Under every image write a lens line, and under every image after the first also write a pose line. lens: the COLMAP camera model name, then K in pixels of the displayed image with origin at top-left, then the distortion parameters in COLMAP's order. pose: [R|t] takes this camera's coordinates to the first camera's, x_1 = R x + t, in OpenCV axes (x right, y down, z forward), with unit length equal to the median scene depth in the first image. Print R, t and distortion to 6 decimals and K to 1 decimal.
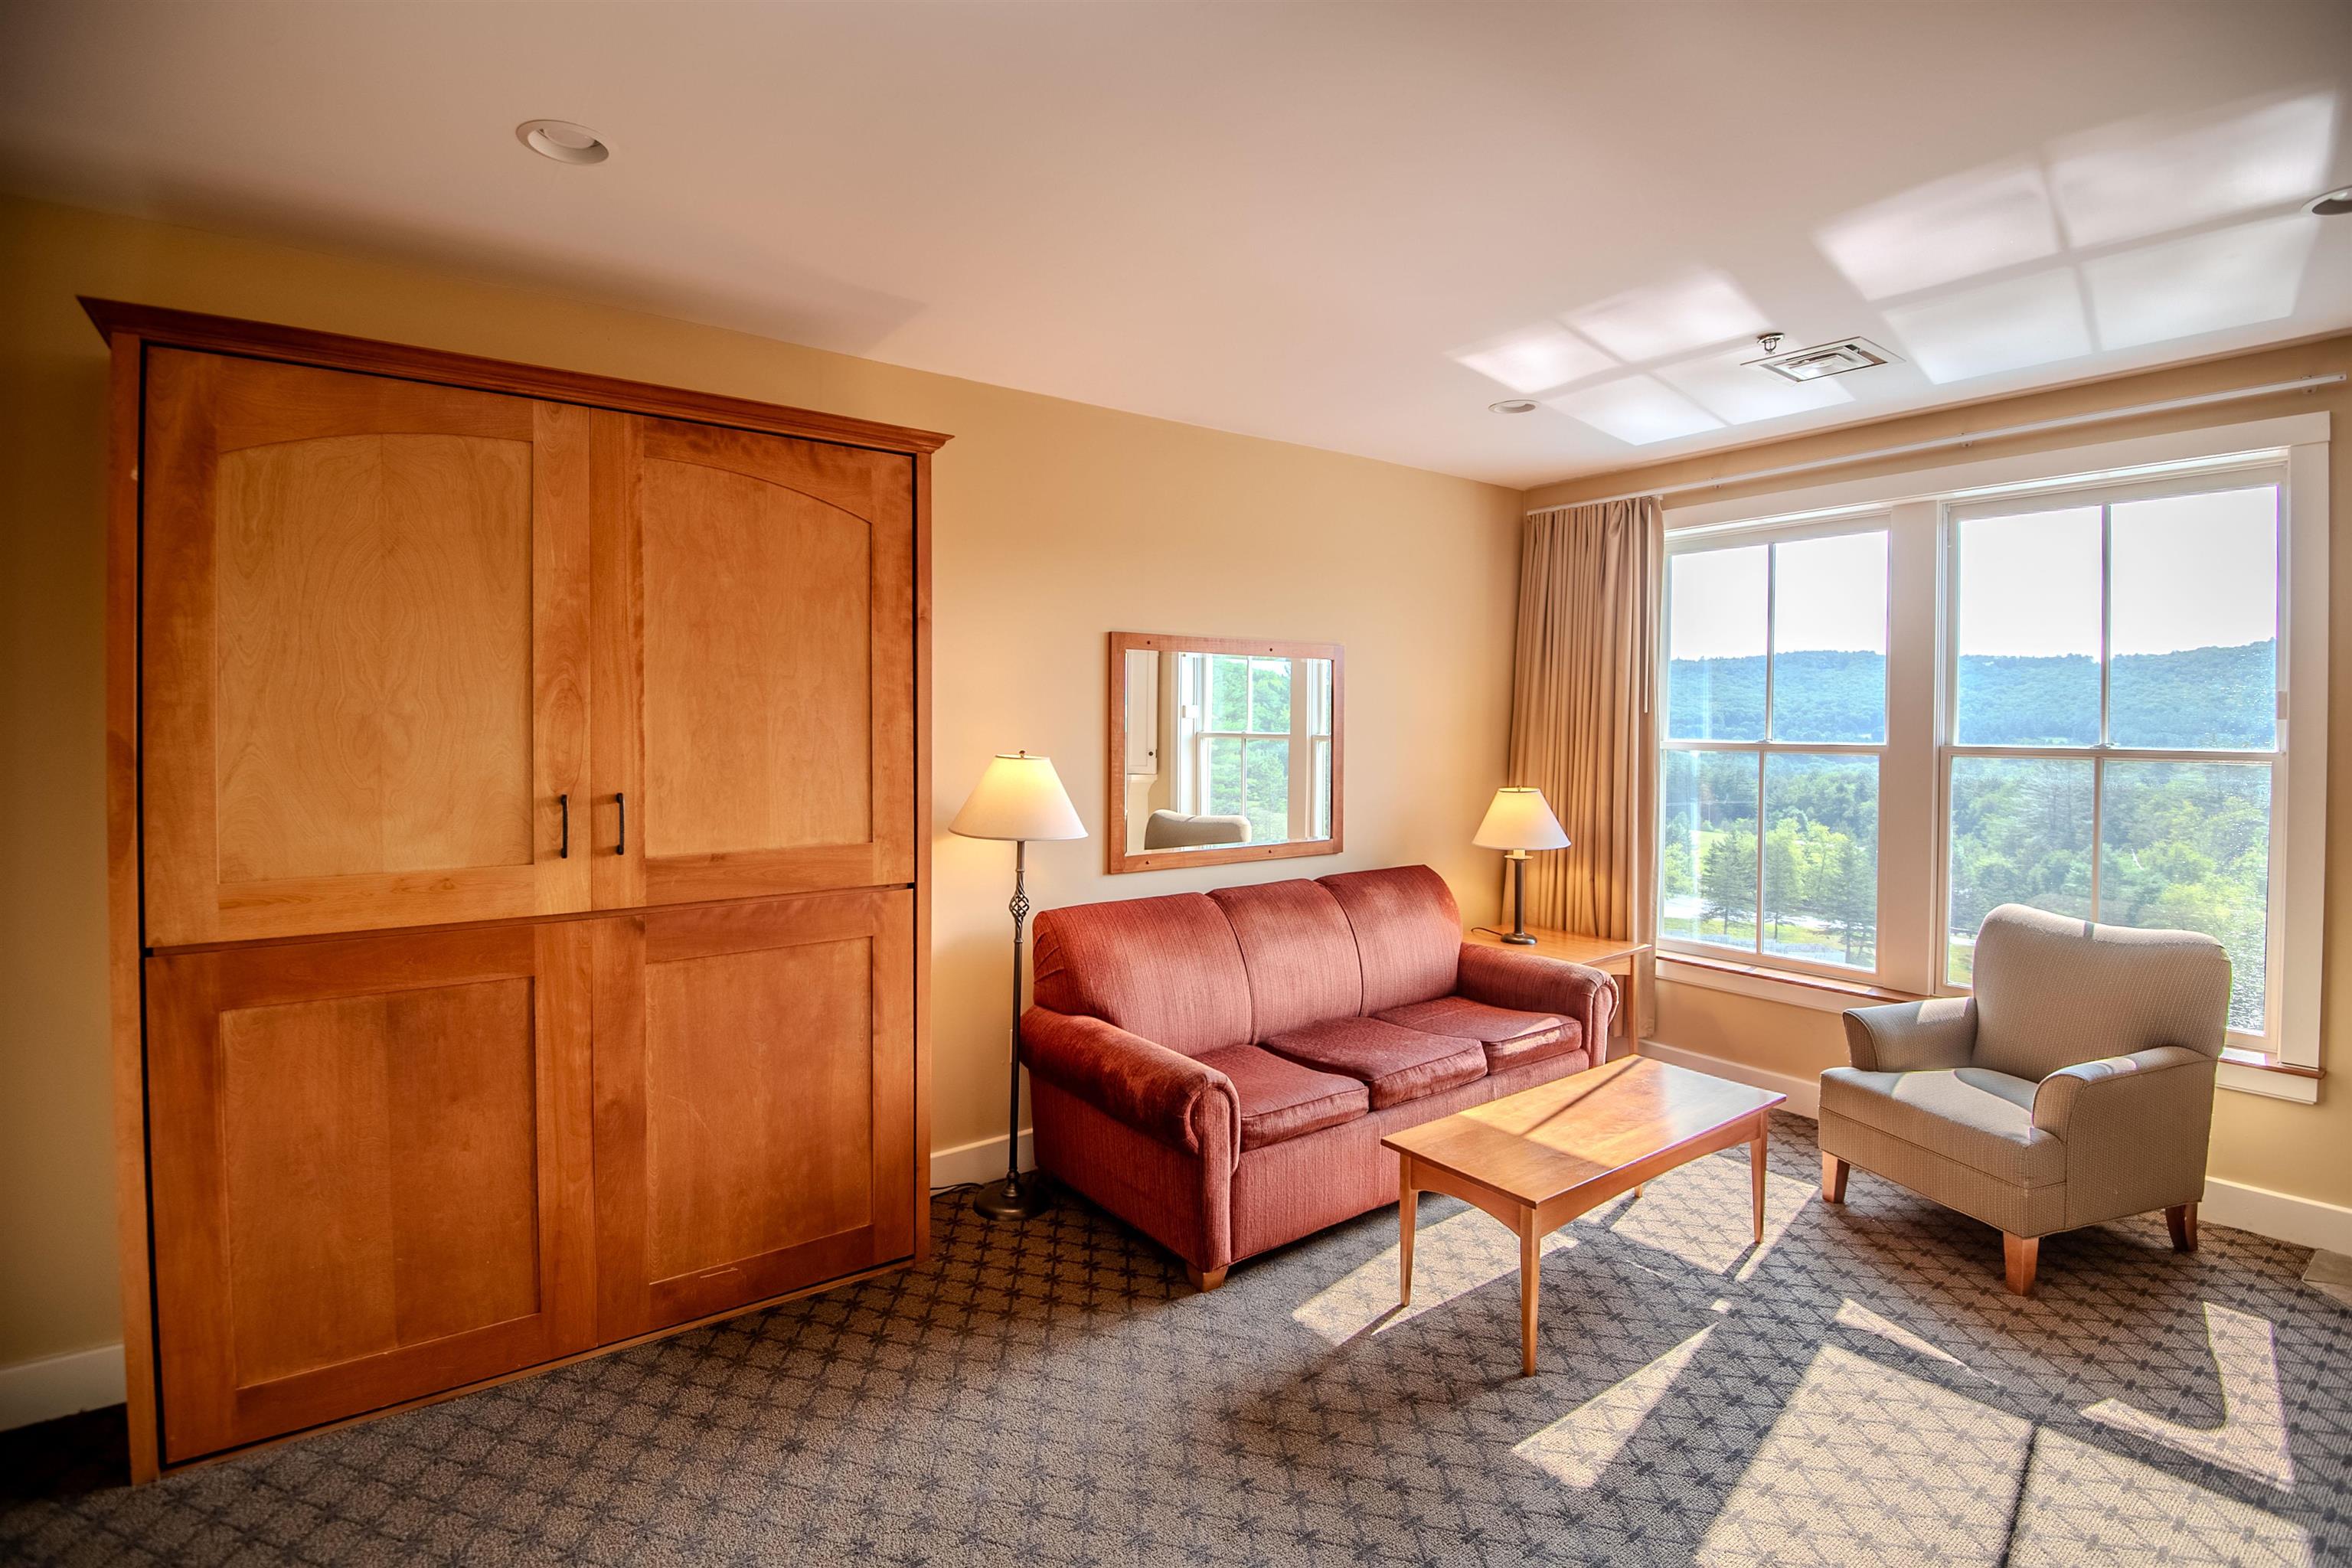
lens RADIAL K [[1082.9, 0, 1187.3], [0, 1082.9, 738.0], [0, 0, 1]] dist [-0.000870, -0.026908]
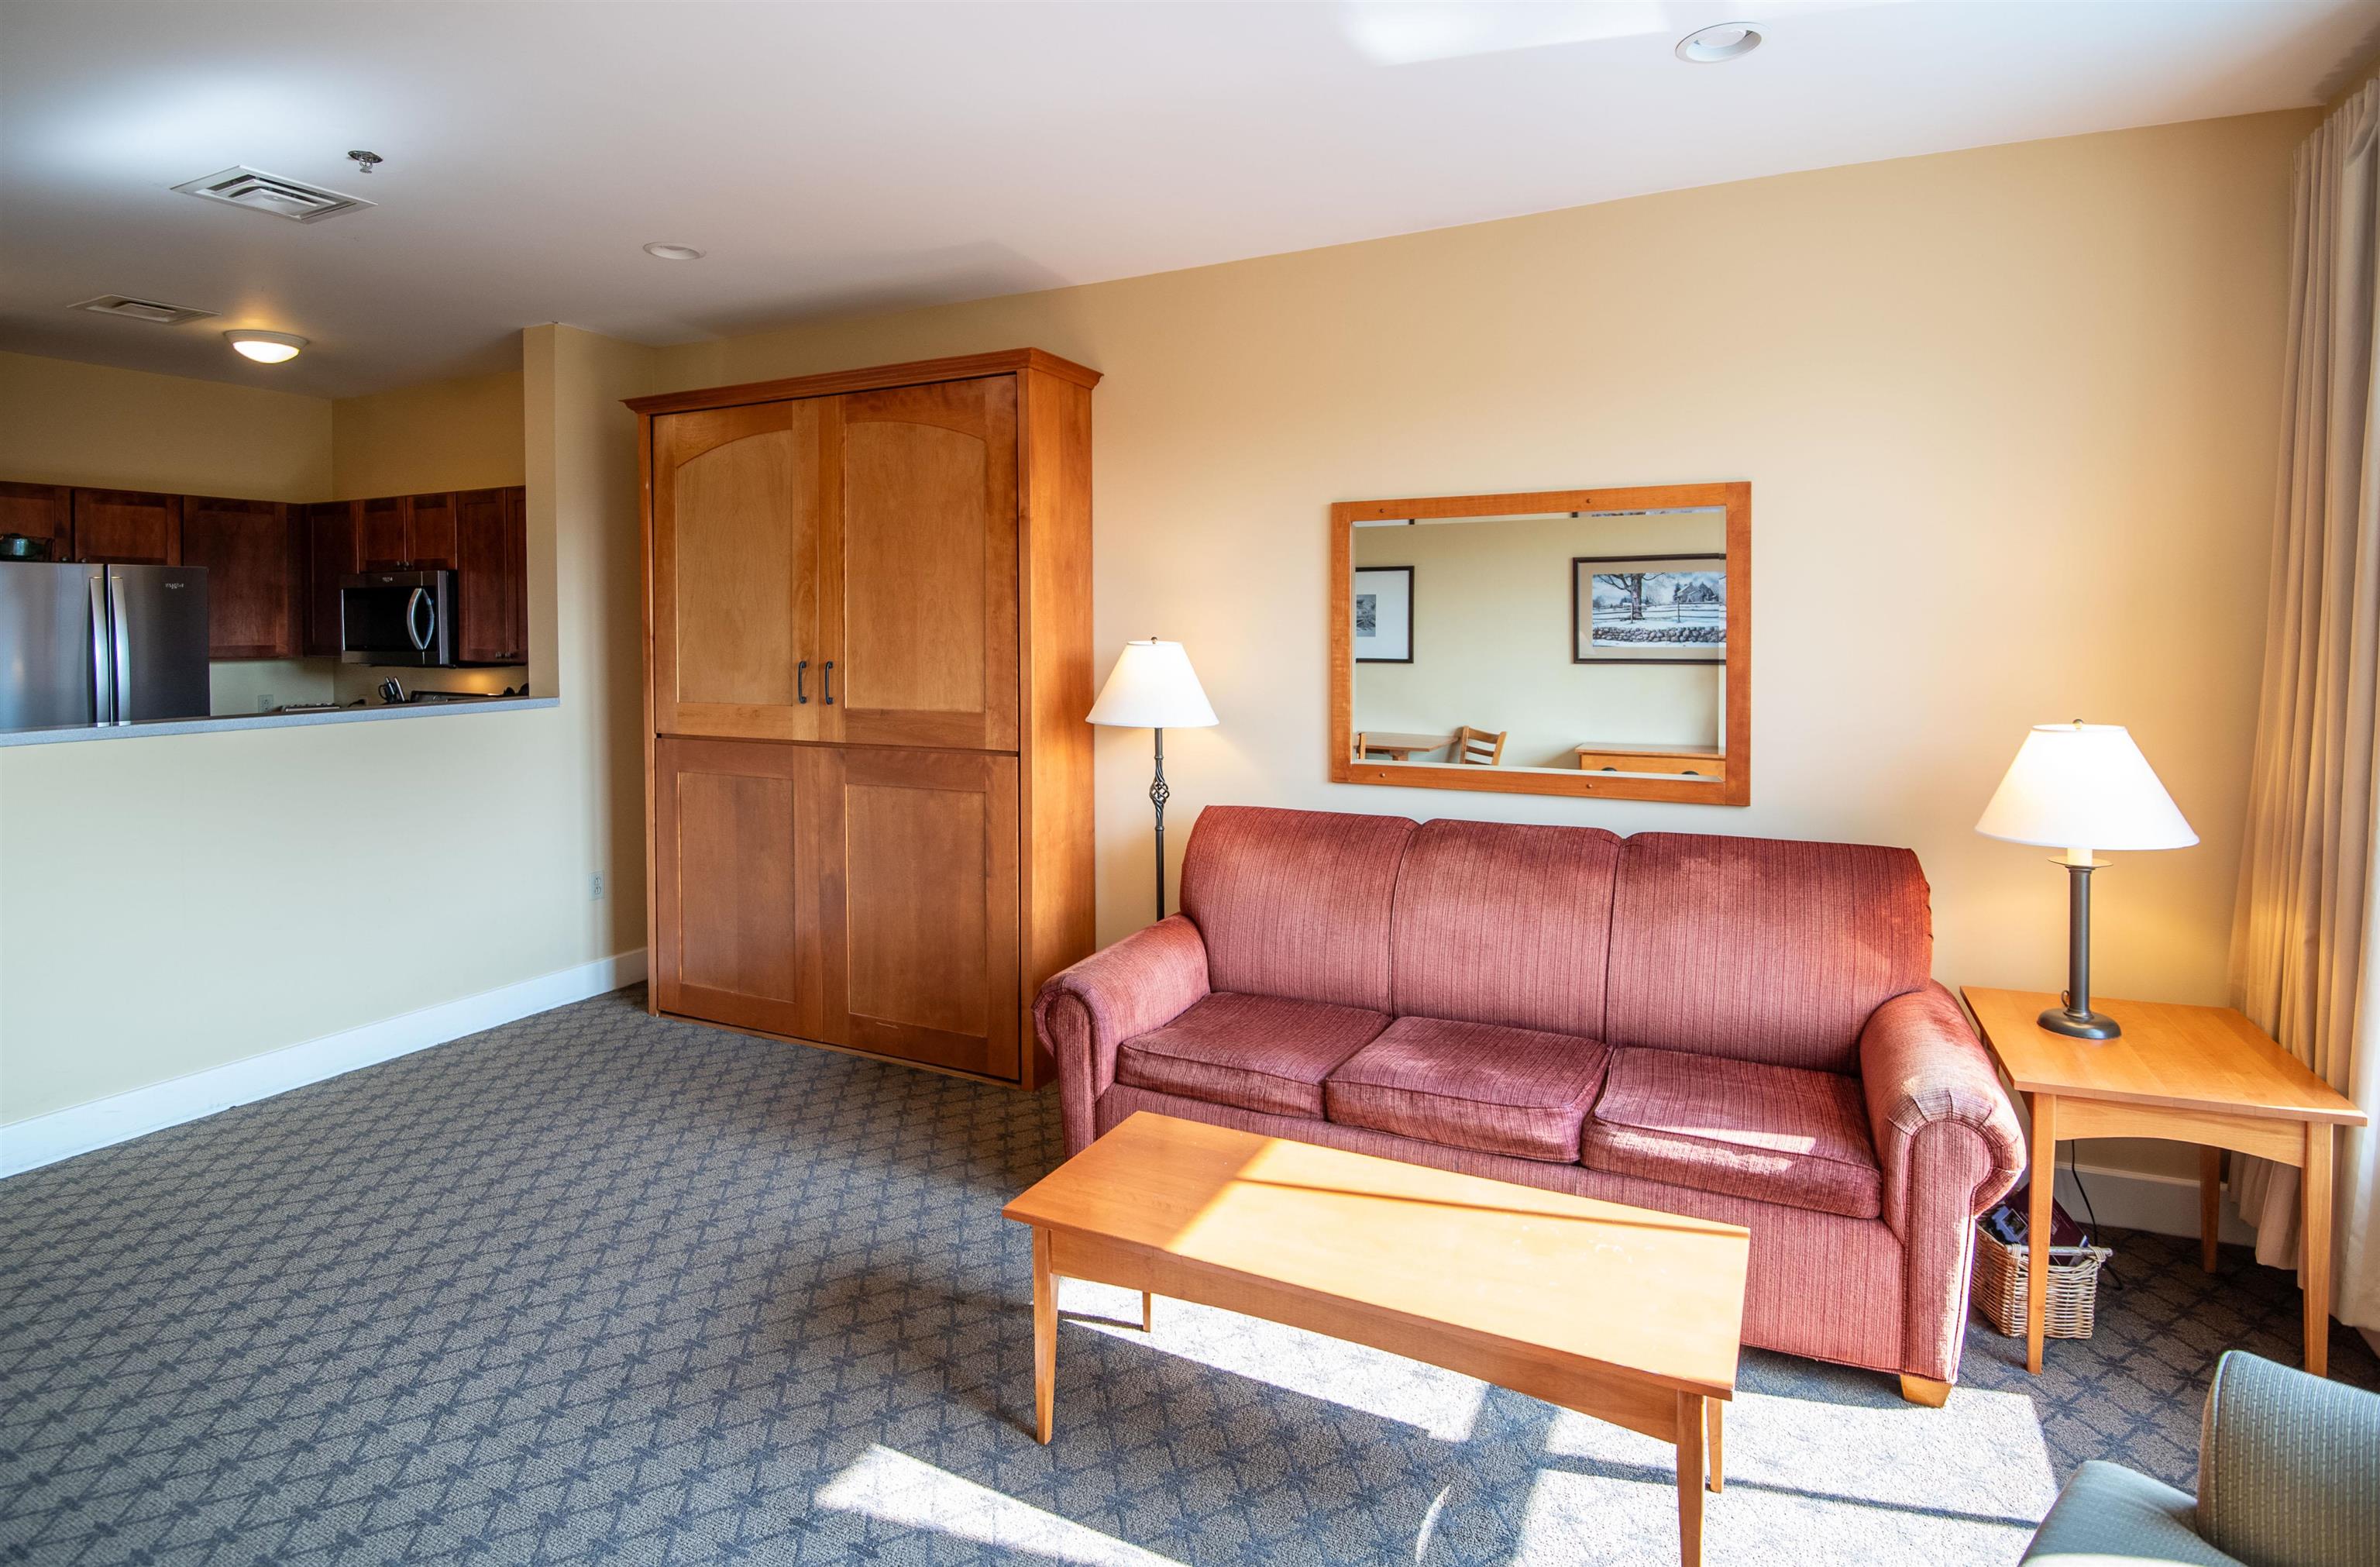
lens RADIAL K [[1186.1, 0, 1191.5], [0, 1186.1, 651.2], [0, 0, 1]] dist [0.001810, -0.028029]
pose [[0.461058, 0.012683, -0.887279, 1.016839], [-0.006630, 0.999919, 0.010848, 0.015512], [0.887345, 0.000881, 0.461105, 0.646971]]
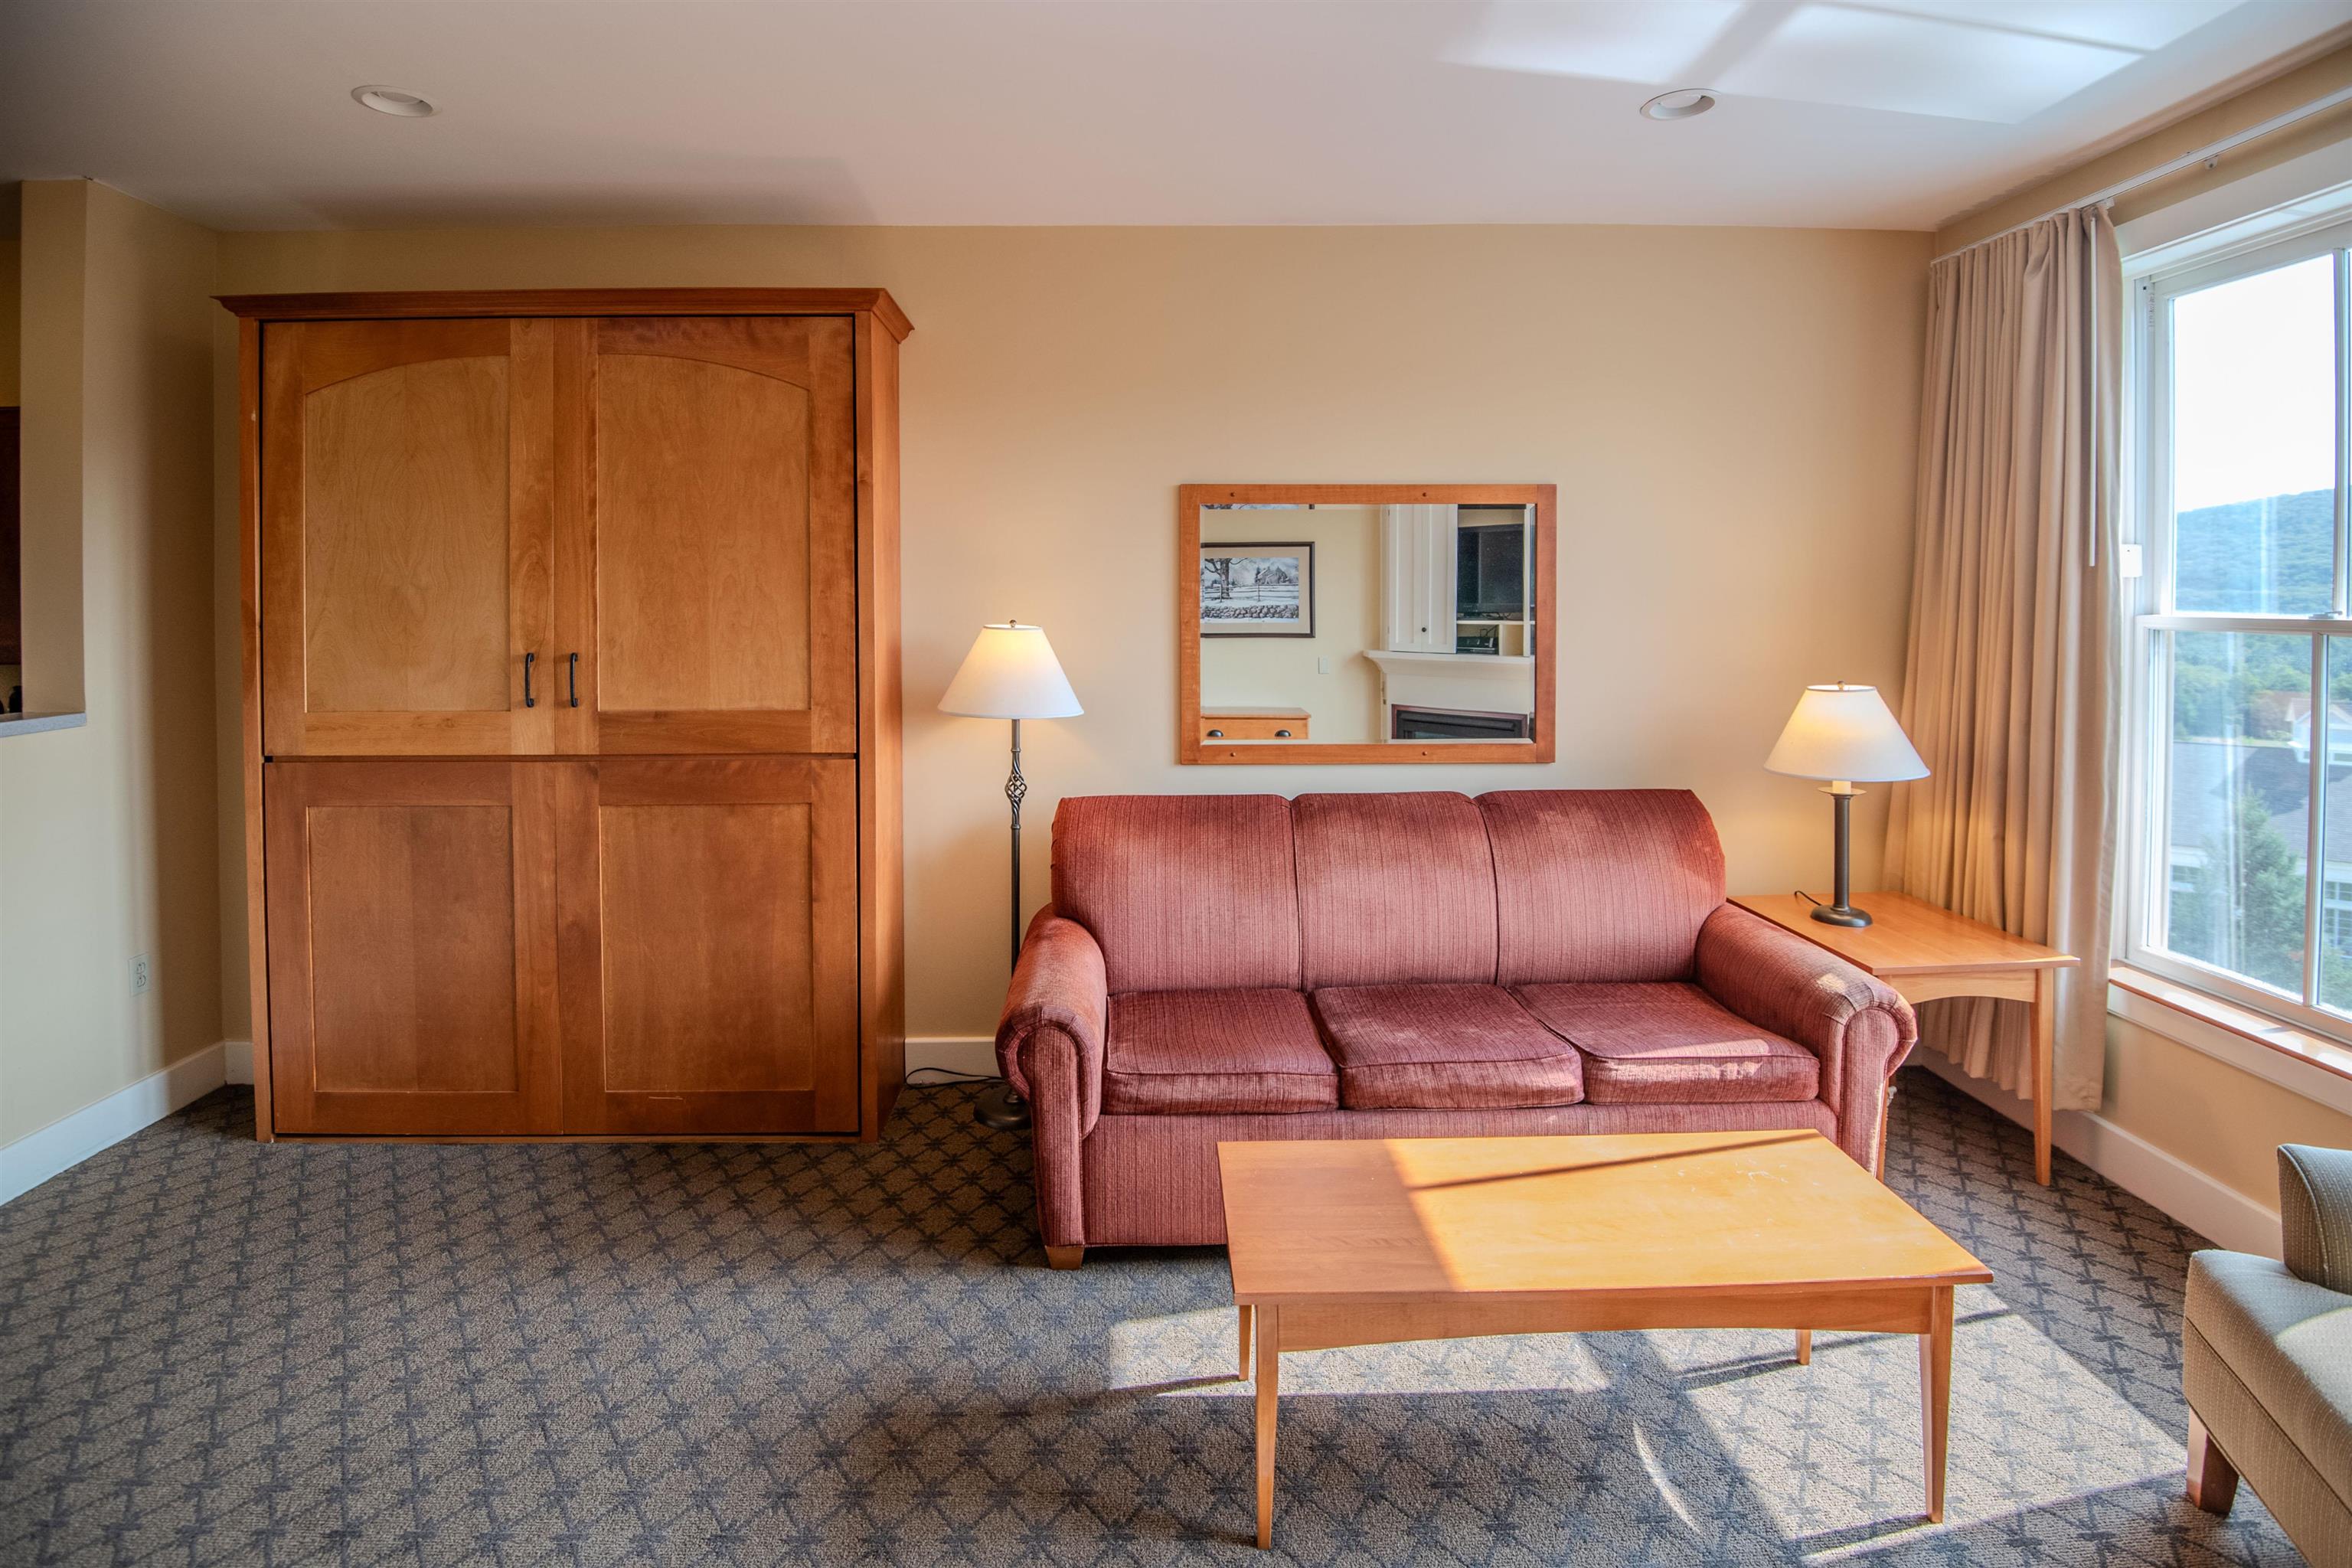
lens RADIAL K [[1114.1, 0, 1160.8], [0, 1114.1, 624.4], [0, 0, 1]] dist [-0.000297, -0.021002]
pose [[0.816375, 0.005744, -0.577494, 0.606039], [-0.001841, 0.999971, 0.007343, 0.010279], [0.577519, -0.004932, 0.816362, 0.370622]]
